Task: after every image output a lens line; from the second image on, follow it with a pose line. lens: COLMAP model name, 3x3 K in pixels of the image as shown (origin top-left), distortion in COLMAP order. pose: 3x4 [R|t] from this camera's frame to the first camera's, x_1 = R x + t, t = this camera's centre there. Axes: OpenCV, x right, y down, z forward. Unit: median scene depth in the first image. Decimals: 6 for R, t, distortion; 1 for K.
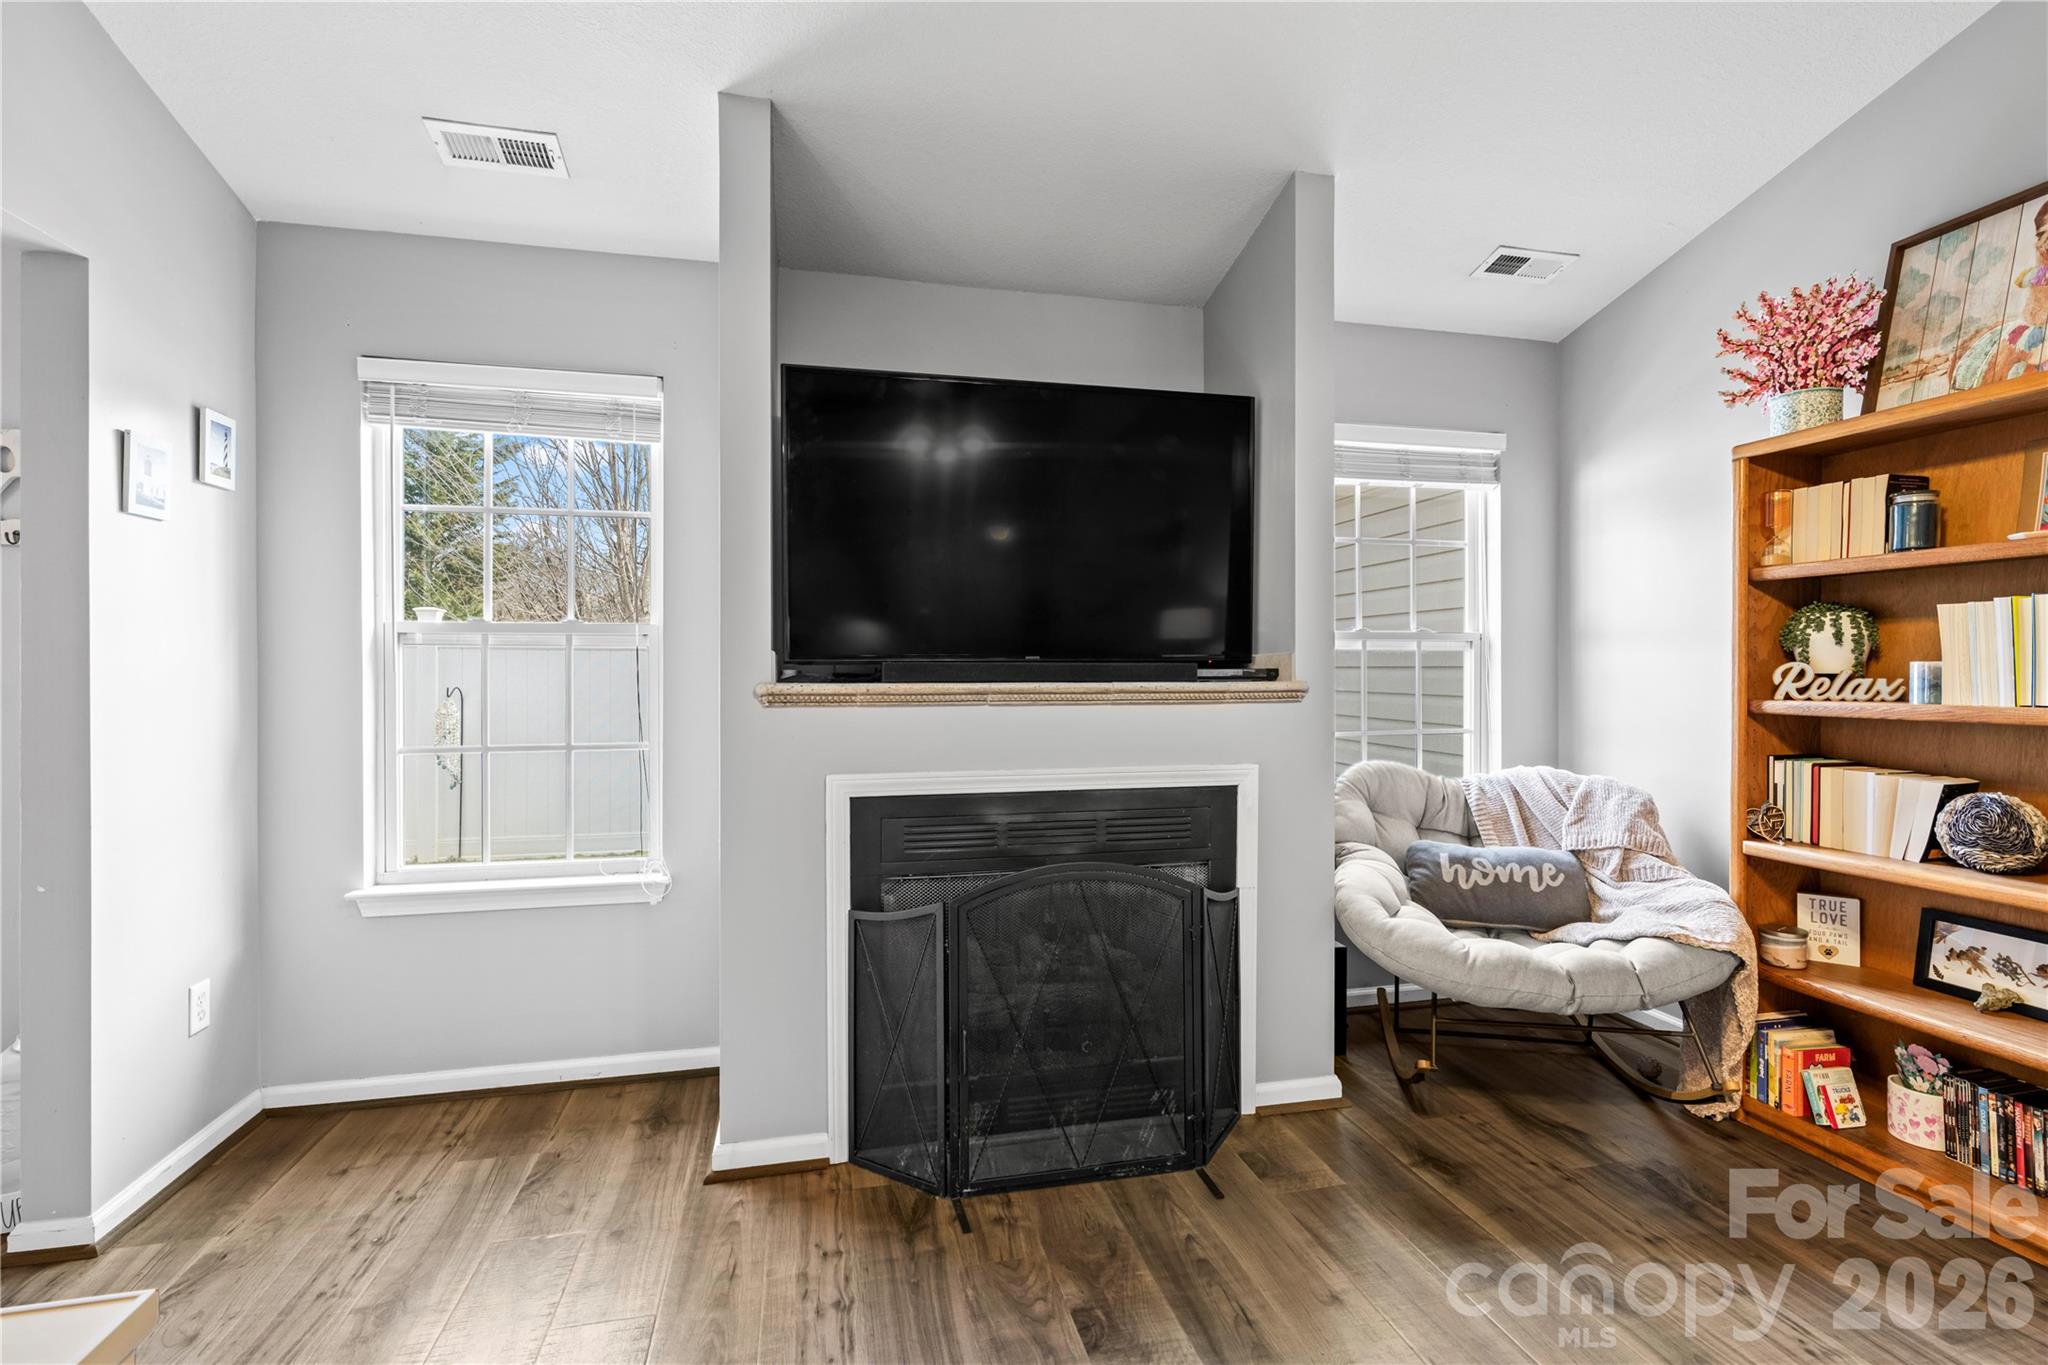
lens RADIAL K [[946.8, 0, 1024.0], [0, 946.8, 682.5], [0, 0, 1]] dist [-0.001576, 0.000124]
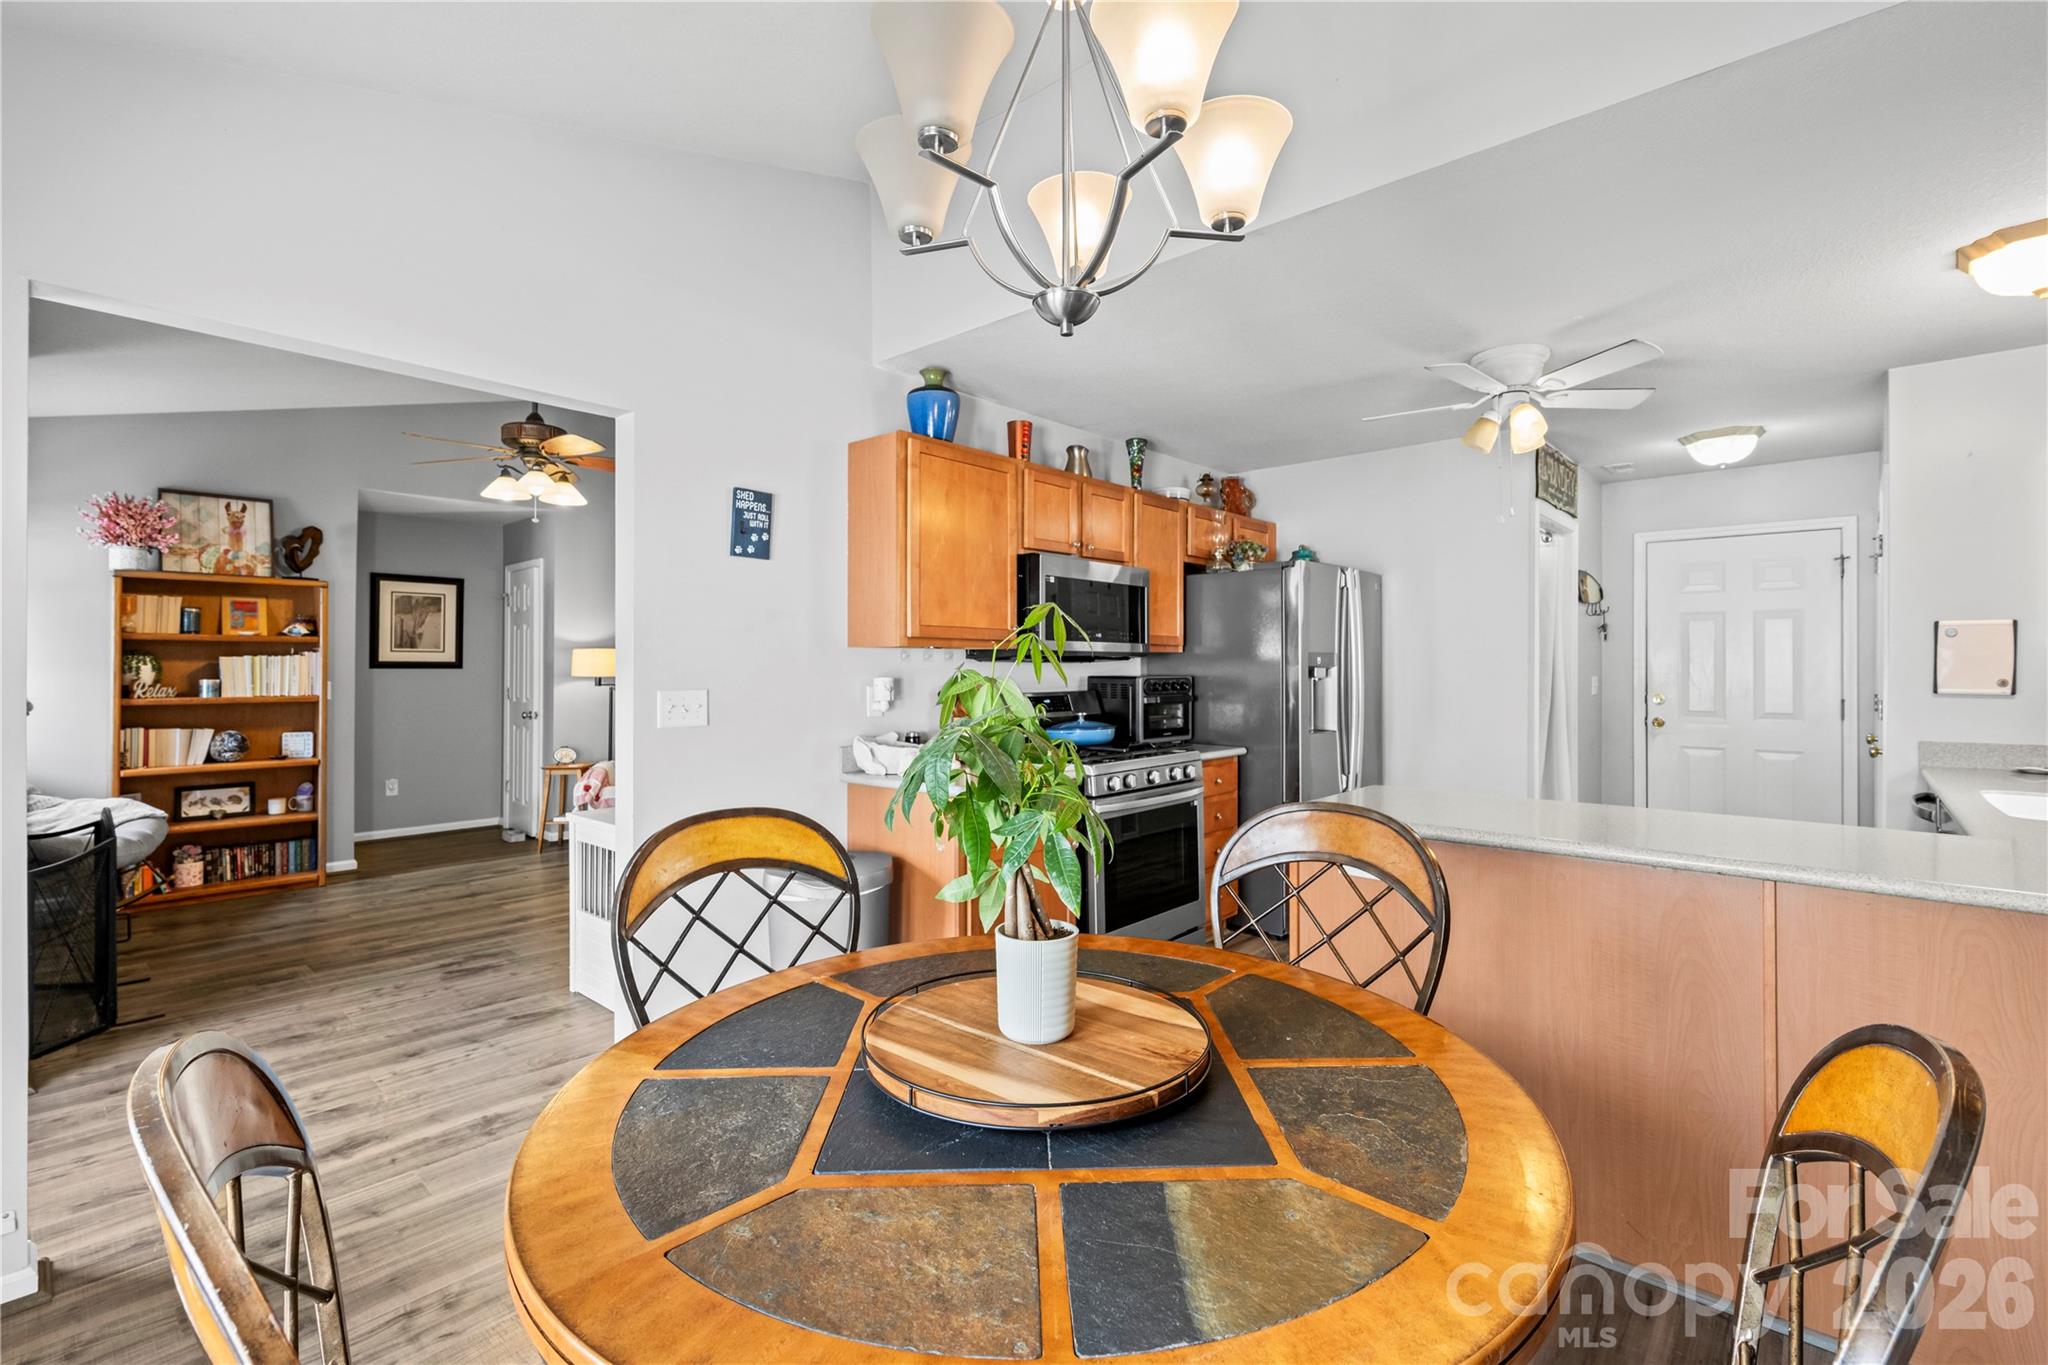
lens RADIAL K [[929.9, 0, 1020.1], [0, 929.9, 657.7], [0, 0, 1]] dist [-0.002042, -0.000334]
pose [[-0.561404, 0.013374, 0.827434, -2.144140], [0.006420, 0.999910, -0.011806, -0.036204], [-0.827517, -0.001316, -0.561439, 0.605478]]
